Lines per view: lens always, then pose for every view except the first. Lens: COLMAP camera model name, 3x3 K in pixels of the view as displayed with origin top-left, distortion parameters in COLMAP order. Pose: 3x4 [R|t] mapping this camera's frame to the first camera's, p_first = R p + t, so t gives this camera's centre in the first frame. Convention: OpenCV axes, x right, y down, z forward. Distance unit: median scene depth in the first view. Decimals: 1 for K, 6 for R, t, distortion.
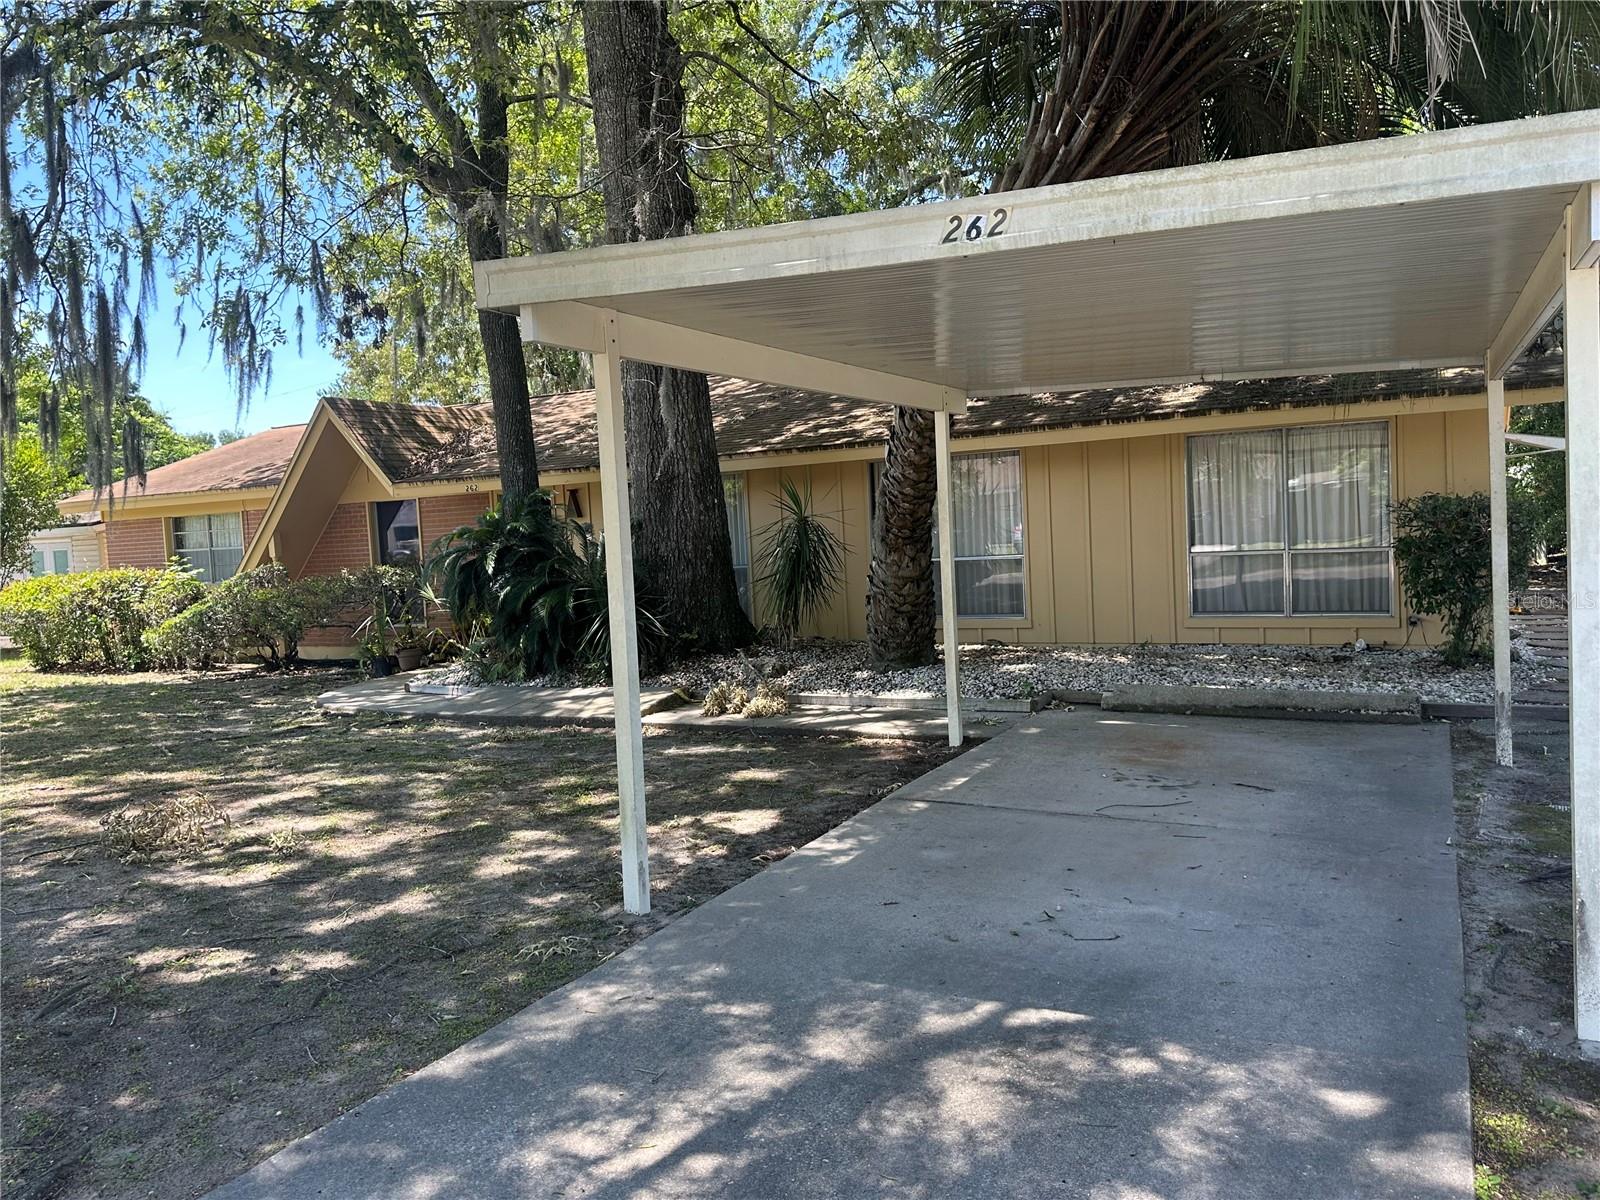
lens RADIAL K [[1187.6, 0, 801.7], [0, 1187.6, 596.2], [0, 0, 1]] dist [0.041072, 0.000029]
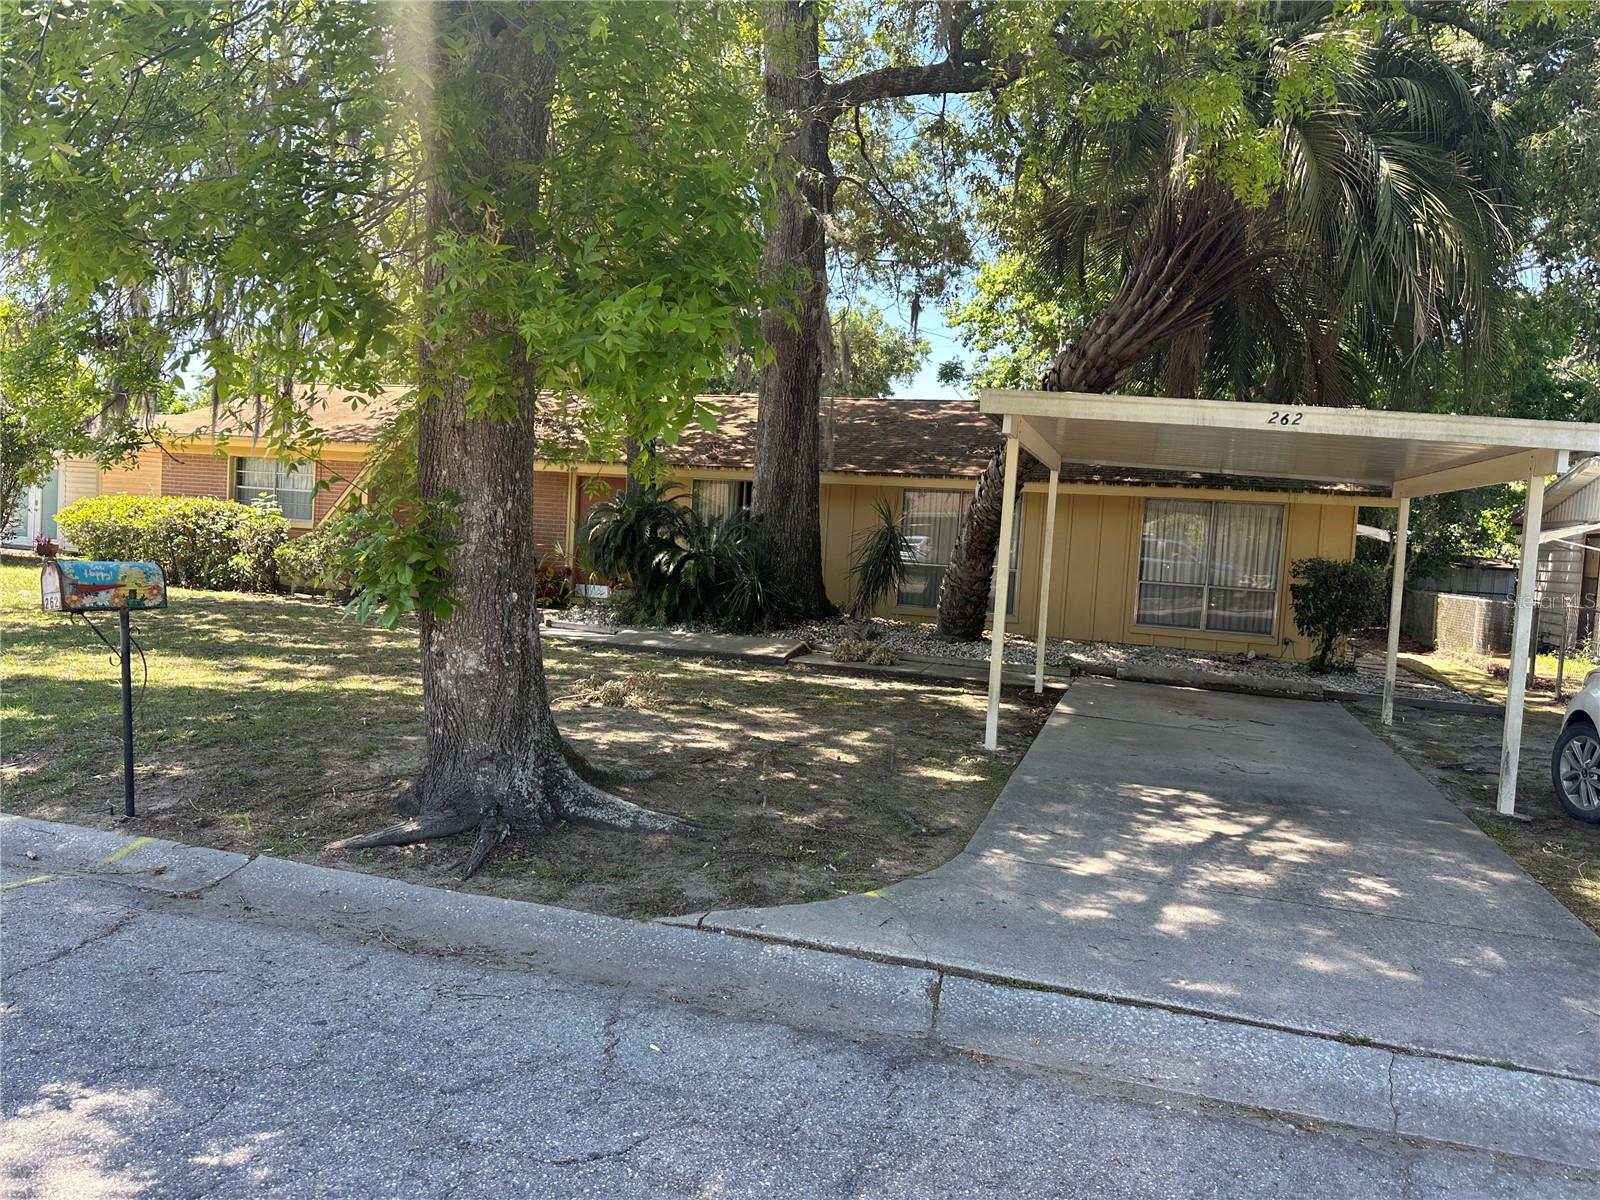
lens RADIAL K [[1123.8, 0, 798.7], [0, 1123.8, 601.9], [0, 0, 1]] dist [0.076396, -0.090590]
pose [[0.979129, 0.098388, 0.177839, -0.348076], [-0.099821, 0.995005, -0.000891, 0.034577], [-0.177039, -0.016880, 0.984059, -0.283692]]
